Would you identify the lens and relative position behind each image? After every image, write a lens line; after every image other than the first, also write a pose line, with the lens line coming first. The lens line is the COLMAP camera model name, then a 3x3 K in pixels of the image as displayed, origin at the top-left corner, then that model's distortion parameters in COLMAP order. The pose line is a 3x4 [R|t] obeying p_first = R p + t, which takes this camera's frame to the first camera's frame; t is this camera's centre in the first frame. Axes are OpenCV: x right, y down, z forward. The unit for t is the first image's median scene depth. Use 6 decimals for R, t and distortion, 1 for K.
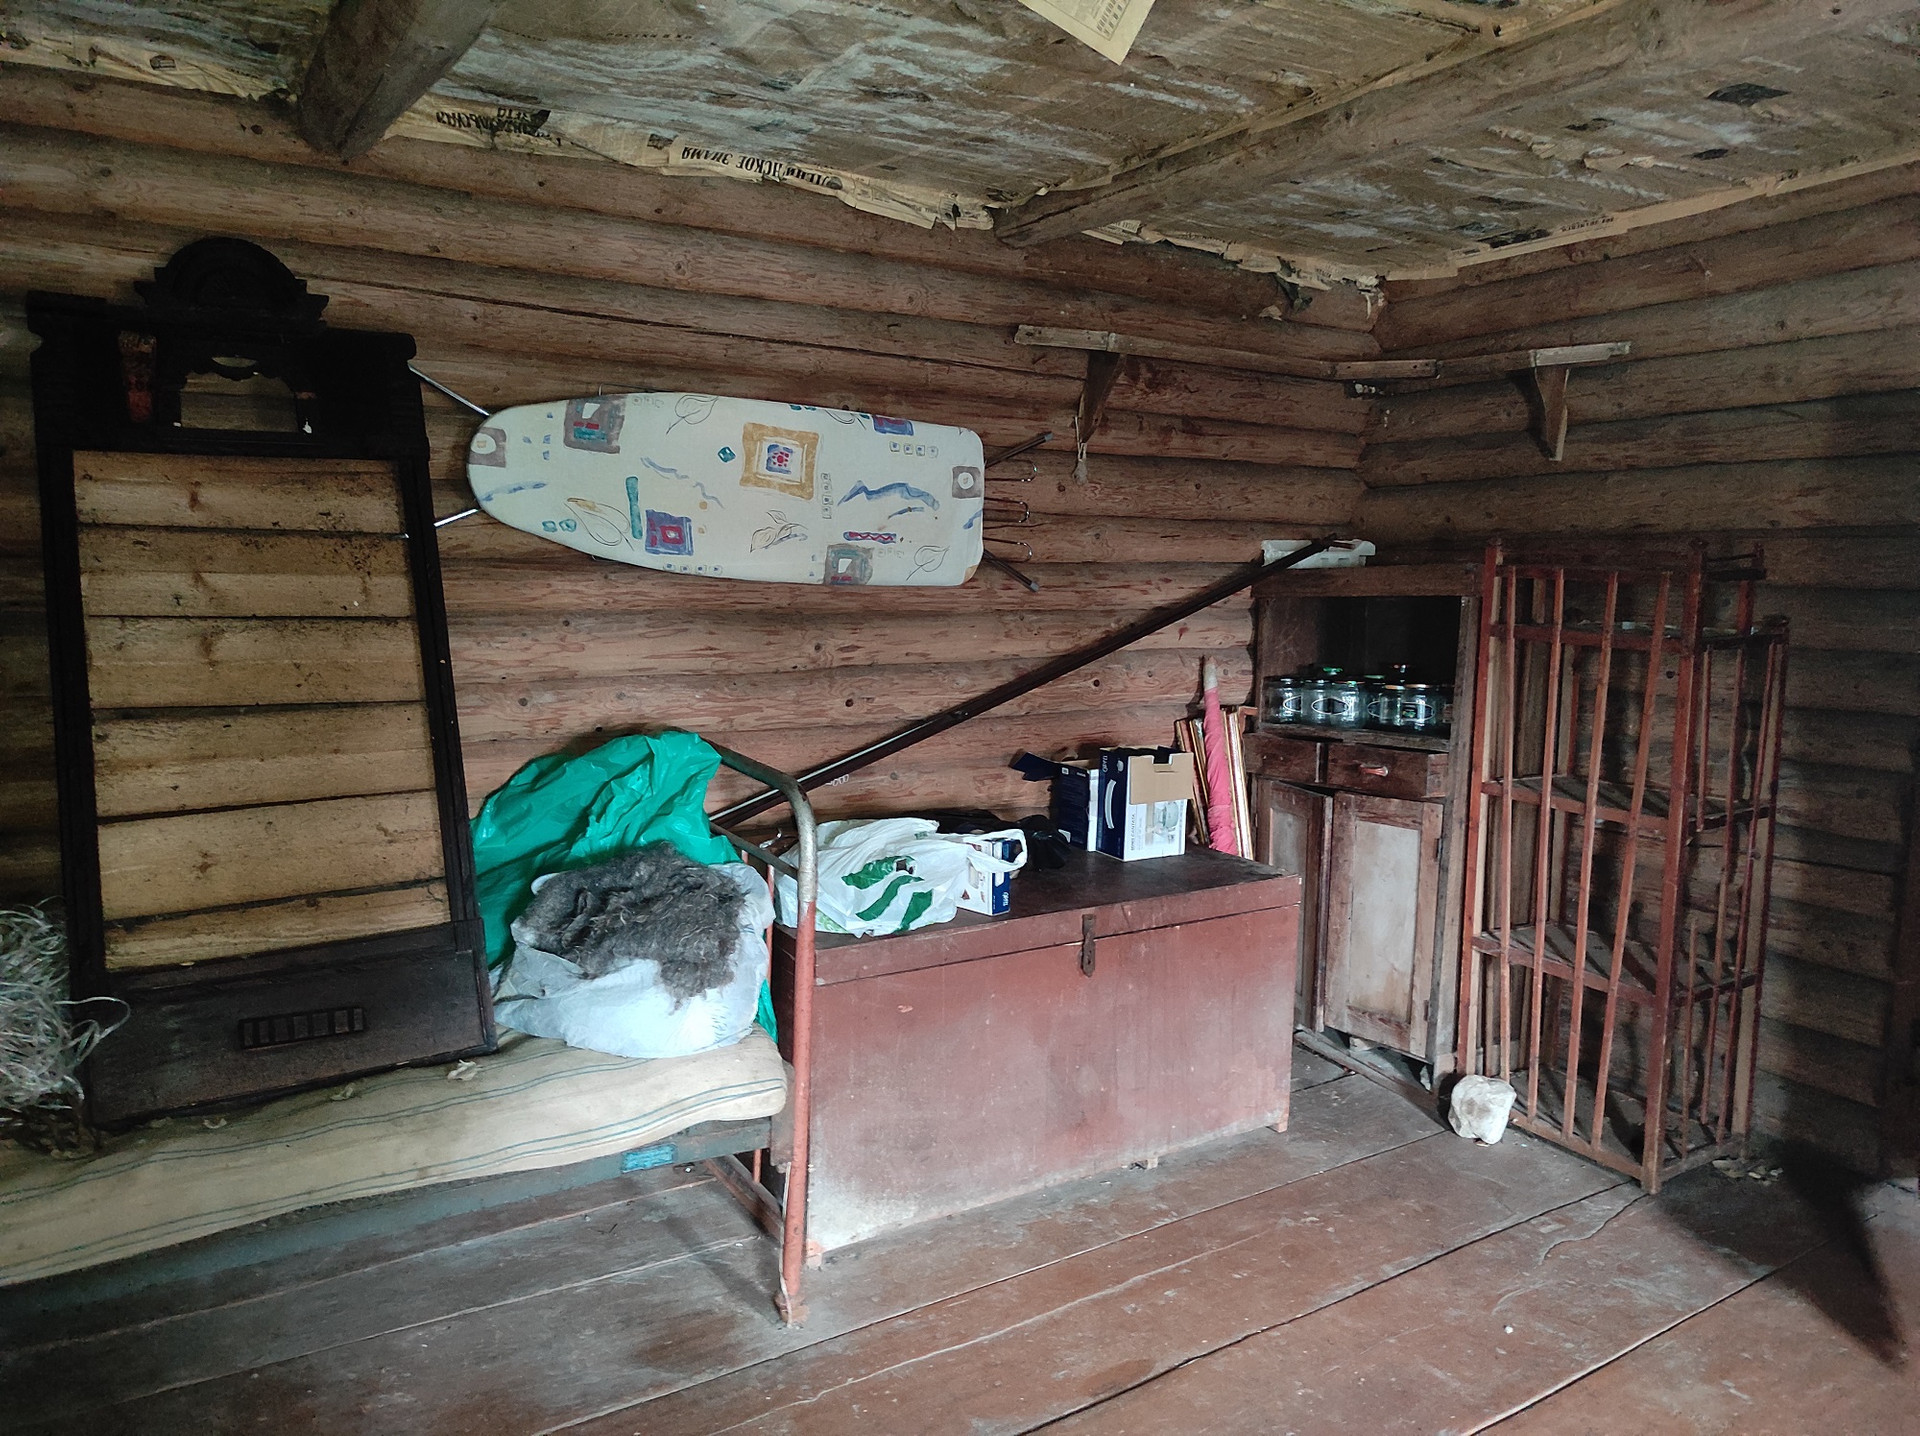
lens RADIAL K [[1421.7, 0, 960.0], [0, 1421.7, 718.0], [0, 0, 1]] dist [-0.002464, -0.001171]
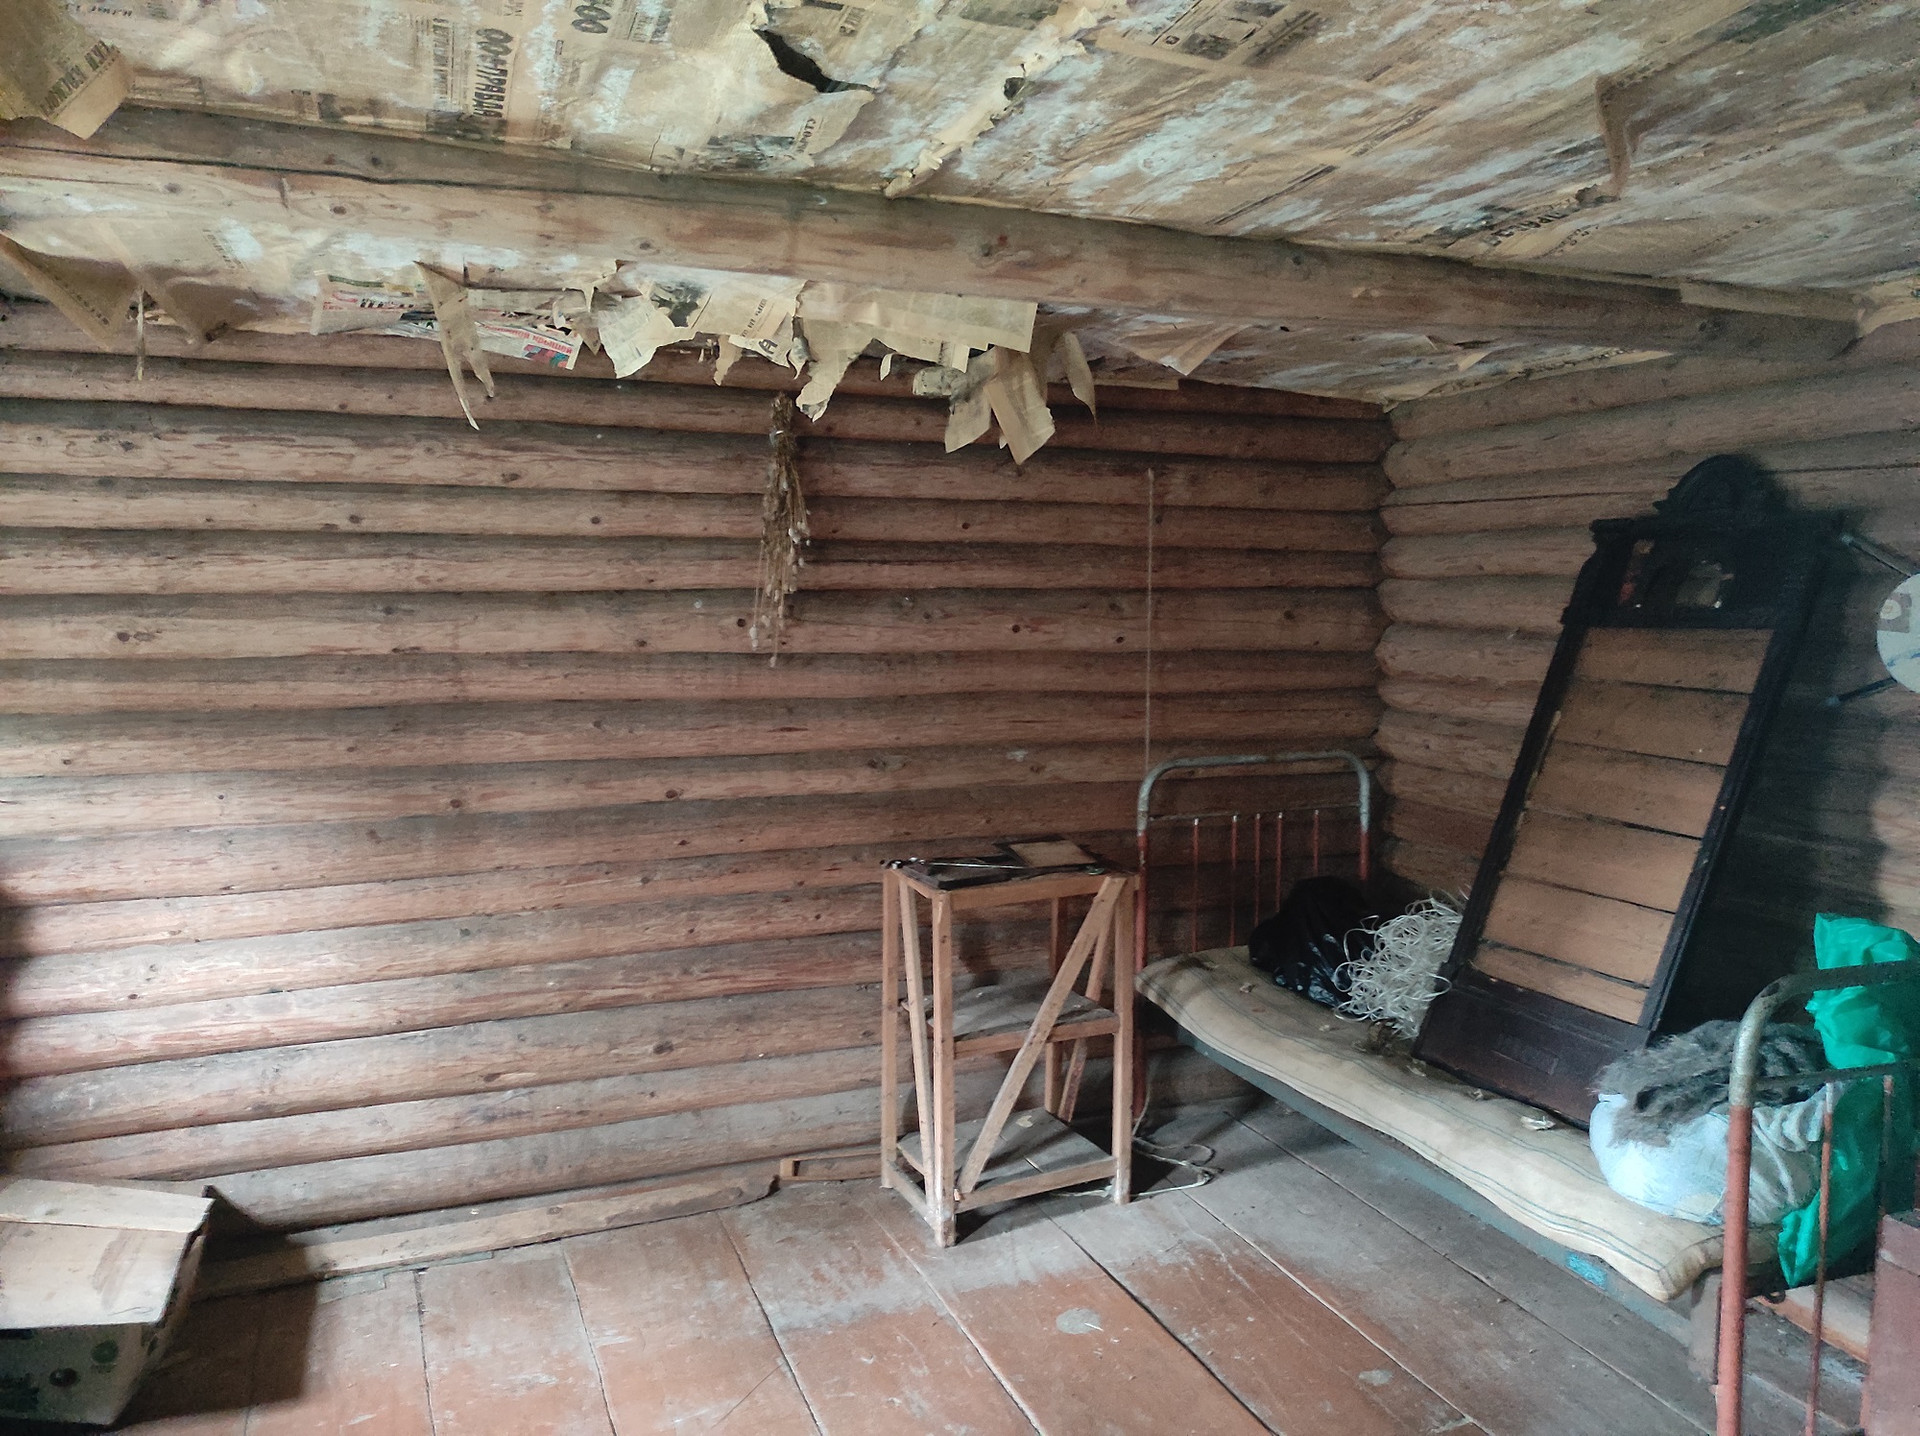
lens RADIAL K [[1421.7, 0, 960.0], [0, 1421.7, 718.0], [0, 0, 1]] dist [-0.002464, -0.001171]
pose [[-0.236702, 0.059487, -0.969759, 0.879594], [-0.139271, 0.985739, 0.094461, -0.136292], [0.961549, 0.157418, -0.225042, 0.684556]]
